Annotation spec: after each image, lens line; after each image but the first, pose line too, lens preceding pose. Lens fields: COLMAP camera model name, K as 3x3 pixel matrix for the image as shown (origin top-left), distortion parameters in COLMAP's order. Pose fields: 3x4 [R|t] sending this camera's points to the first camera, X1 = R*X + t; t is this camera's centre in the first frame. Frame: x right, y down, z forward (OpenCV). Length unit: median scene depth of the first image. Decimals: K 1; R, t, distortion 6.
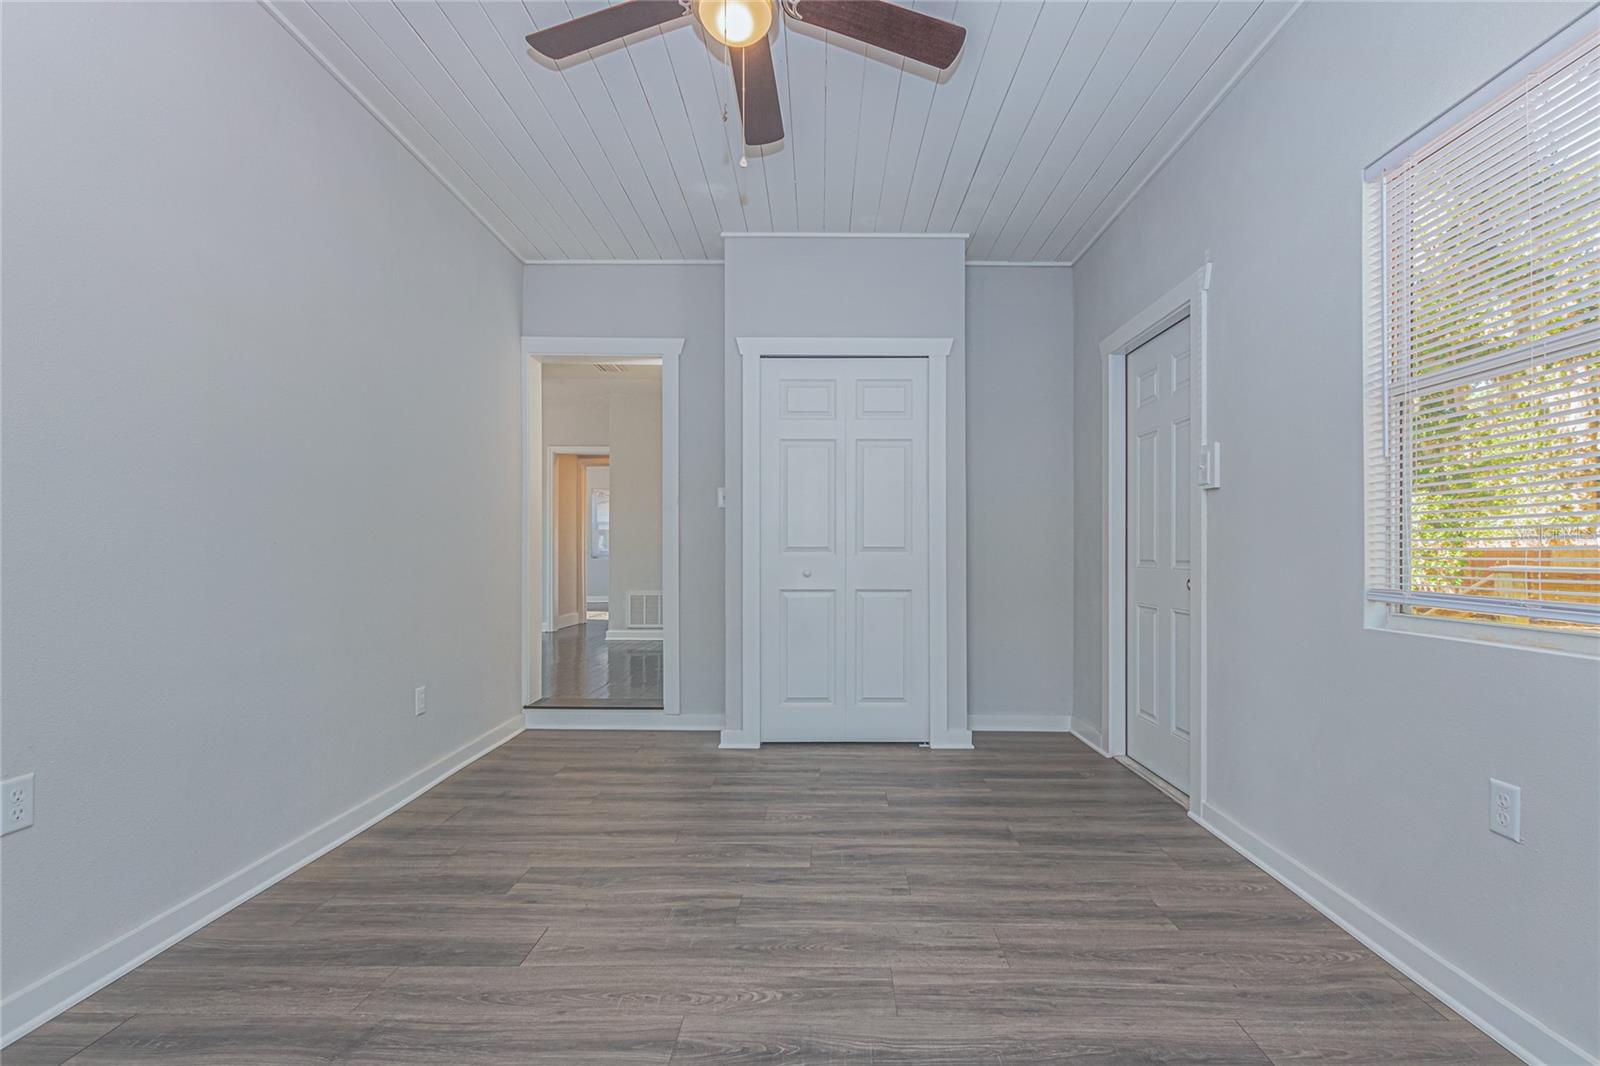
lens RADIAL K [[745.8, 0, 813.2], [0, 745.8, 543.5], [0, 0, 1]] dist [0.014608, 0.000230]
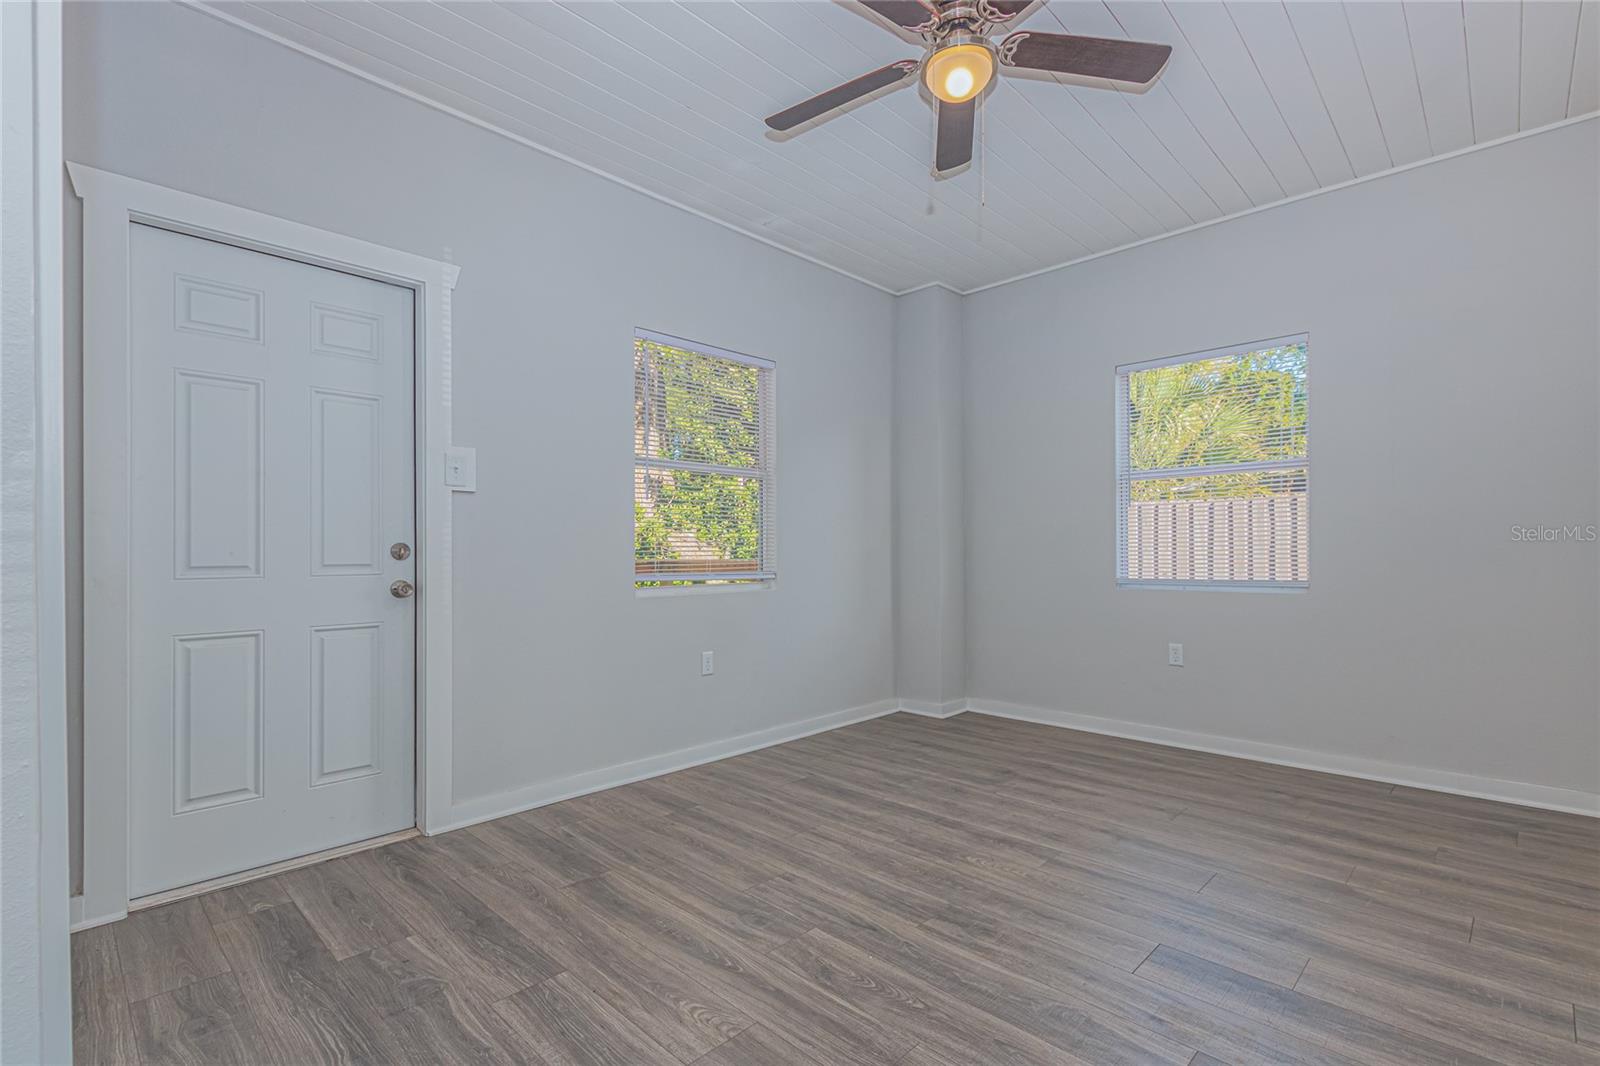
lens RADIAL K [[745.8, 0, 809.1], [0, 745.8, 543.4], [0, 0, 1]] dist [0.014608, 0.000230]
pose [[-0.738429, 0.005326, 0.674310, -0.614425], [-0.008602, 0.999813, -0.017317, 0.013045], [-0.674277, -0.018587, -0.738245, 1.757477]]
